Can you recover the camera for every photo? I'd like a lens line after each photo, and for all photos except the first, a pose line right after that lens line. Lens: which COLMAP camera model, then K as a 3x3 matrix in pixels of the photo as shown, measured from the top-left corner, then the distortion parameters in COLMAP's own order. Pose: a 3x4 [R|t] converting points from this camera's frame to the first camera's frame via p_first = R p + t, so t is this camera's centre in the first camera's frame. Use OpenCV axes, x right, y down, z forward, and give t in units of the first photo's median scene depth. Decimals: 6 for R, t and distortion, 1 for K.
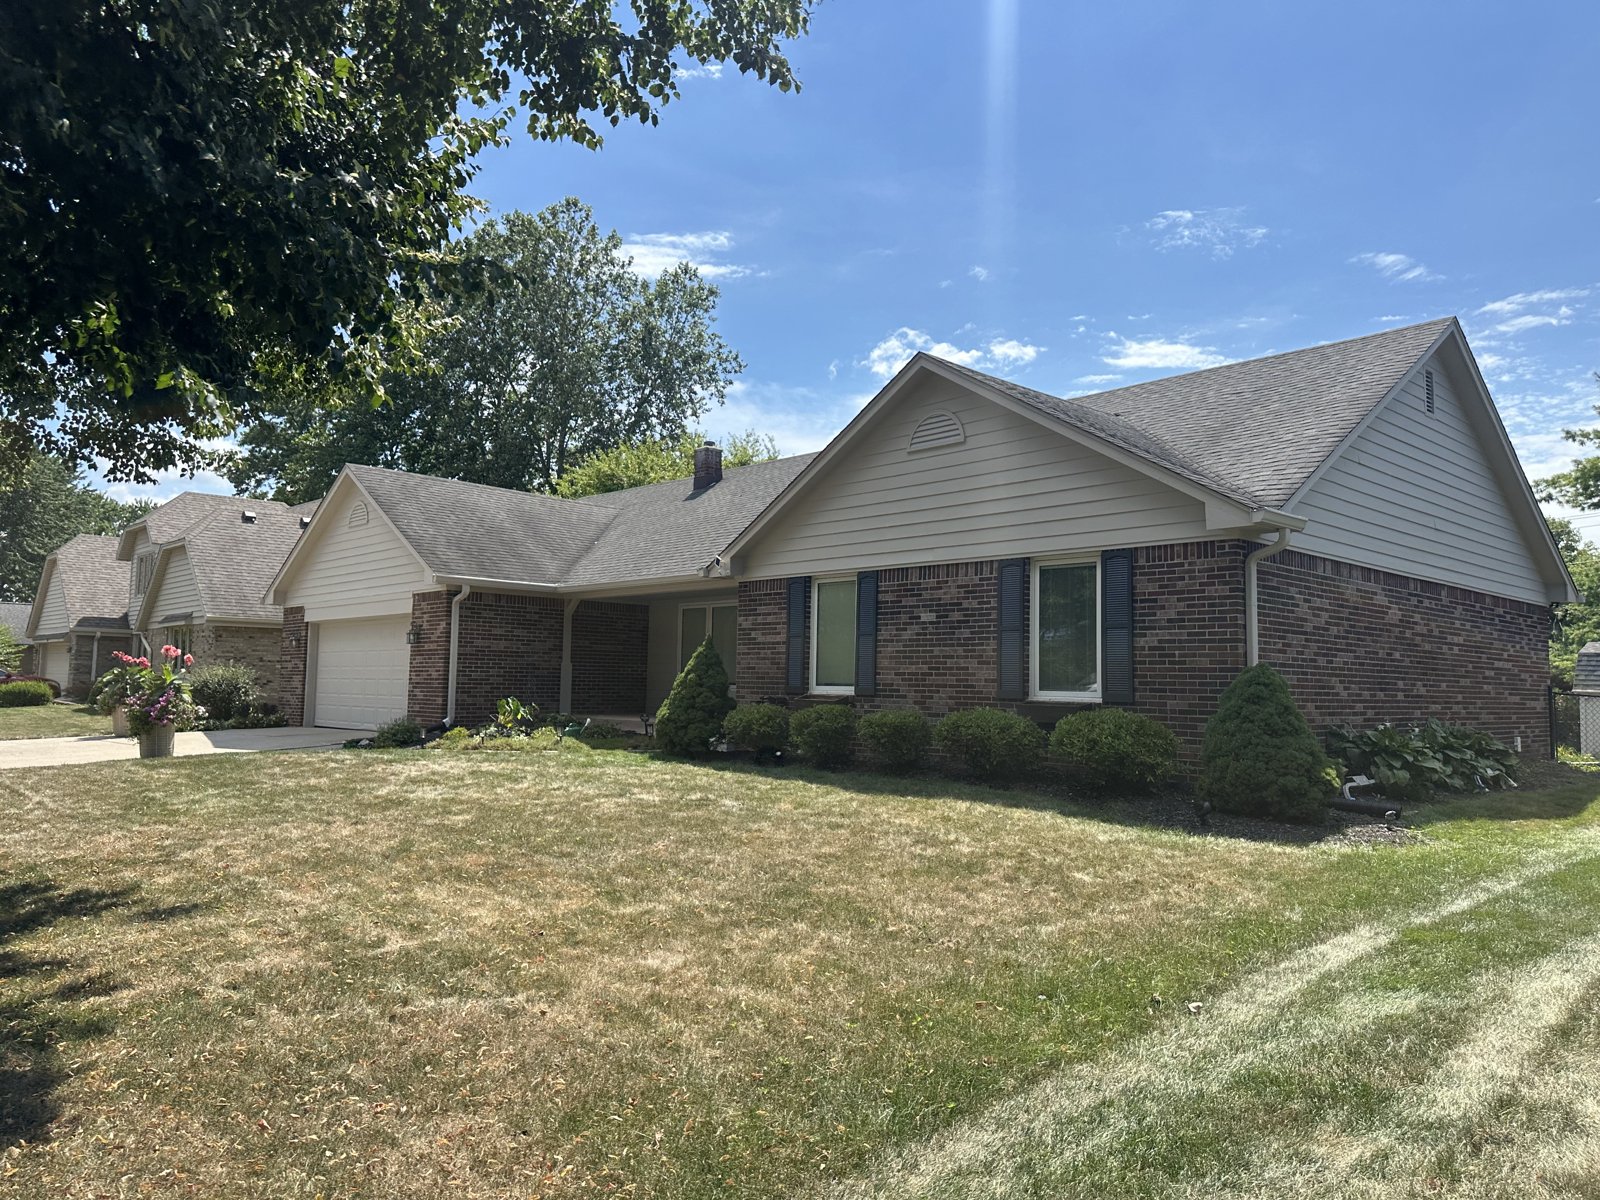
lens RADIAL K [[1106.9, 0, 789.2], [0, 1106.9, 606.7], [0, 0, 1]] dist [0.110543, -0.167545]
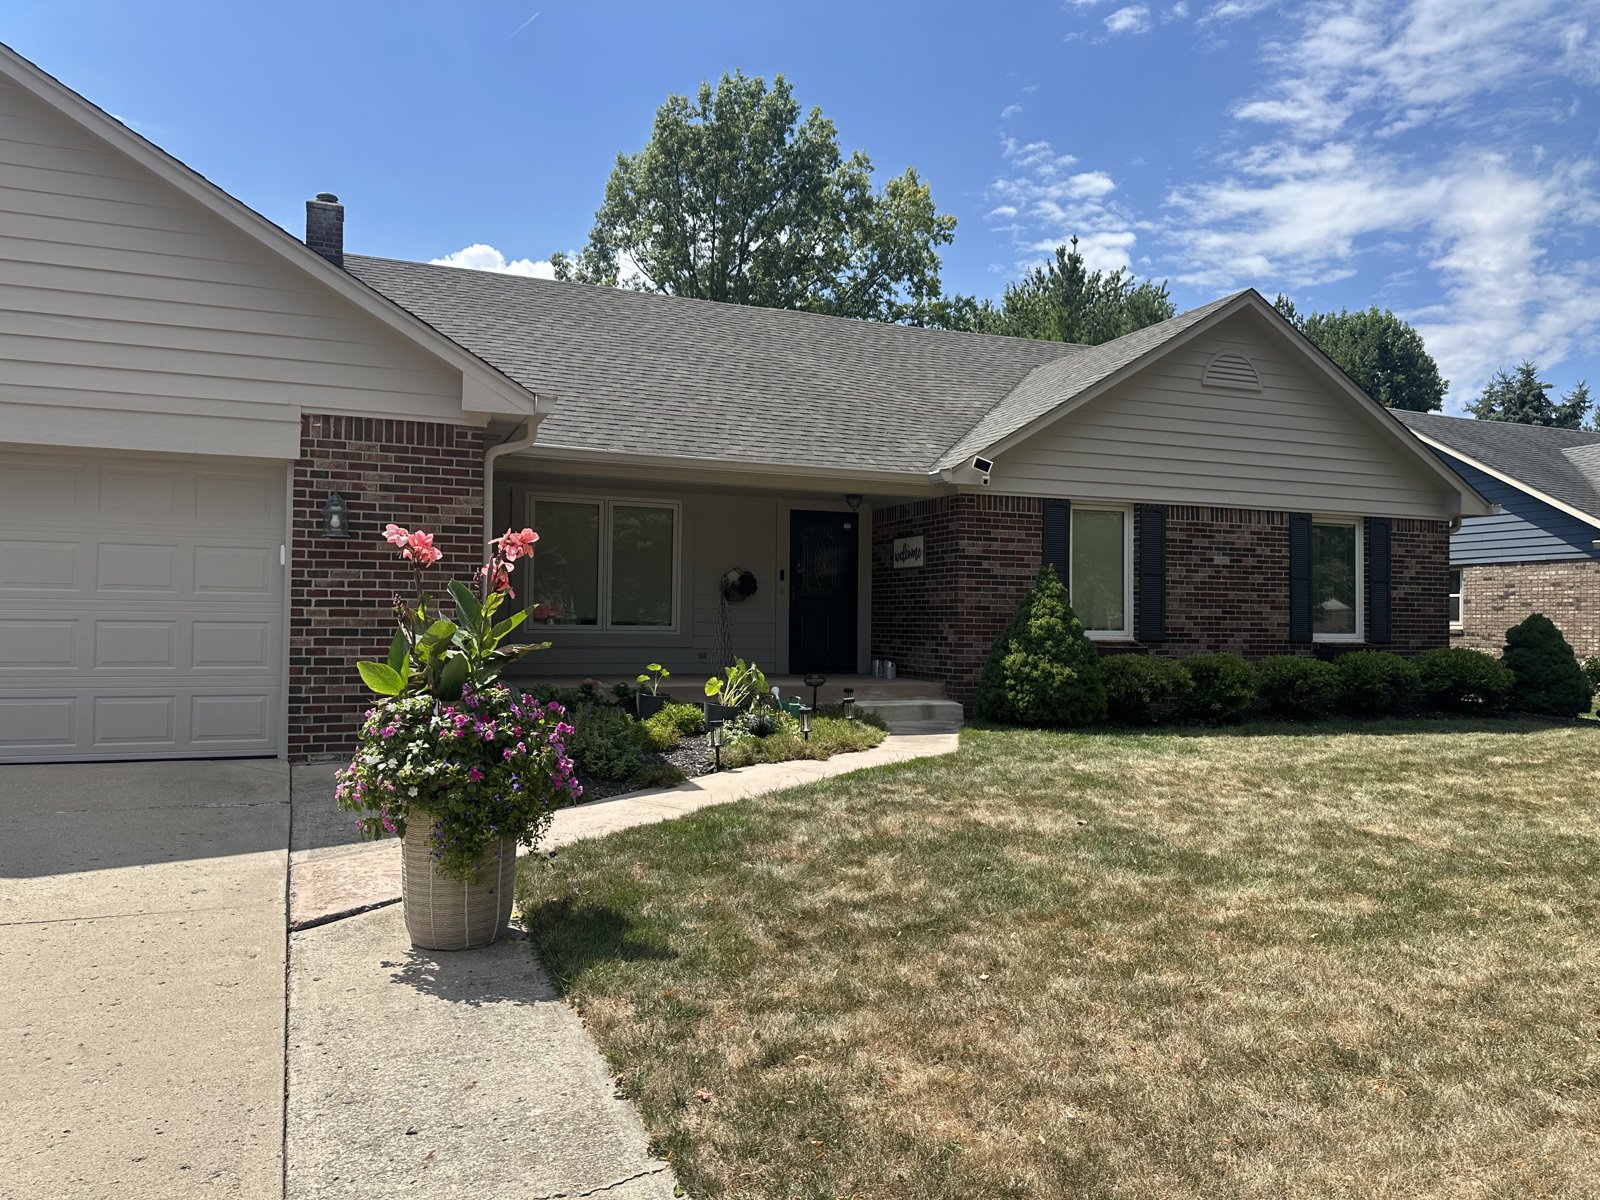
lens RADIAL K [[1106.9, 0, 789.2], [0, 1106.9, 606.7], [0, 0, 1]] dist [0.110543, -0.167545]
pose [[0.374057, 0.002413, 0.927402, -0.947276], [-0.069994, 0.997218, 0.025637, 0.052090], [-0.924760, -0.074502, 0.373186, 0.986344]]
